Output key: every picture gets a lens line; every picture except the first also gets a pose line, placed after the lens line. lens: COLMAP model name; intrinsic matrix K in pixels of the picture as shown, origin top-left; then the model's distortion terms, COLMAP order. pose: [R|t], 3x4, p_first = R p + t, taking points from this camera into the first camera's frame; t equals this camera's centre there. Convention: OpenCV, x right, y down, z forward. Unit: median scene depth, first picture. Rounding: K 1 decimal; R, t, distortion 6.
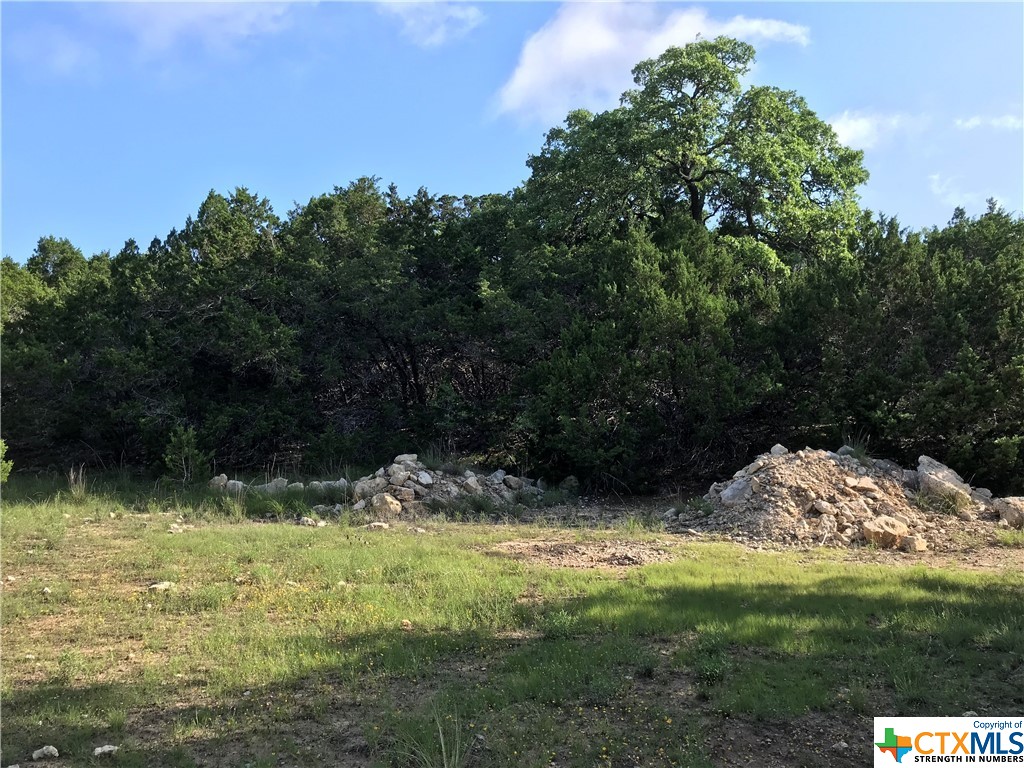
lens RADIAL K [[841.5, 0, 514.7], [0, 841.5, 384.2], [0, 0, 1]] dist [0.054313, 0.000236]
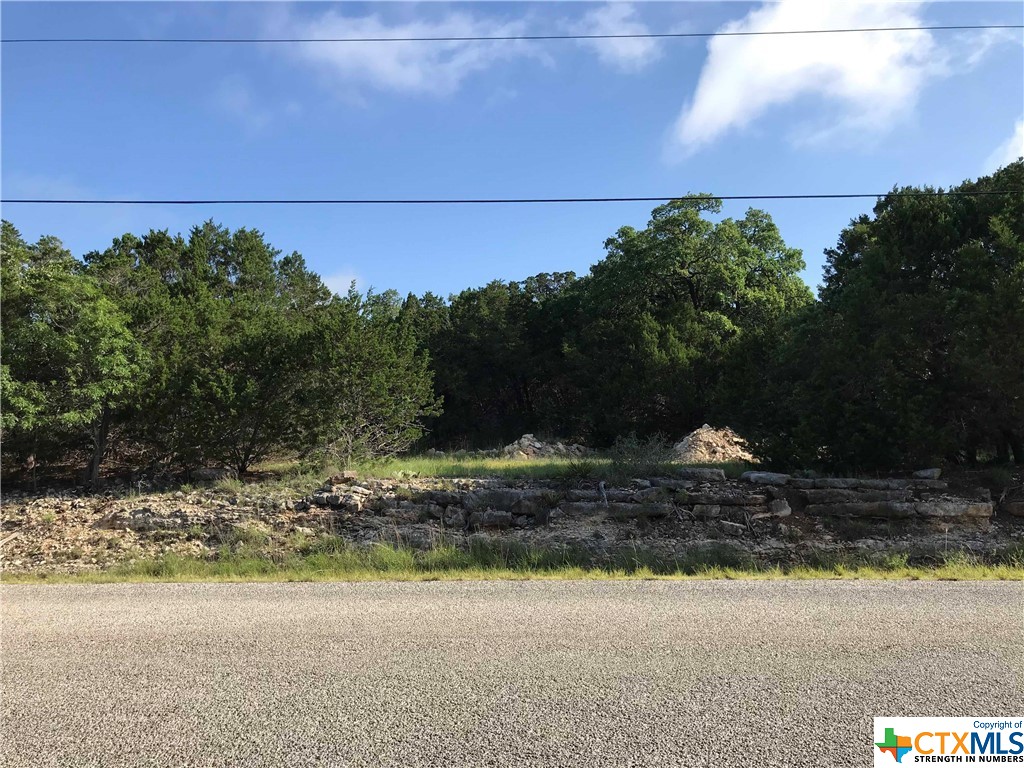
lens RADIAL K [[841.5, 0, 512.6], [0, 841.5, 384.6], [0, 0, 1]] dist [0.054313, 0.000236]
pose [[0.993327, -0.023504, -0.112908, 0.056585], [0.020820, 0.999473, -0.024894, 0.012202], [0.113434, 0.022378, 0.993293, -0.871776]]
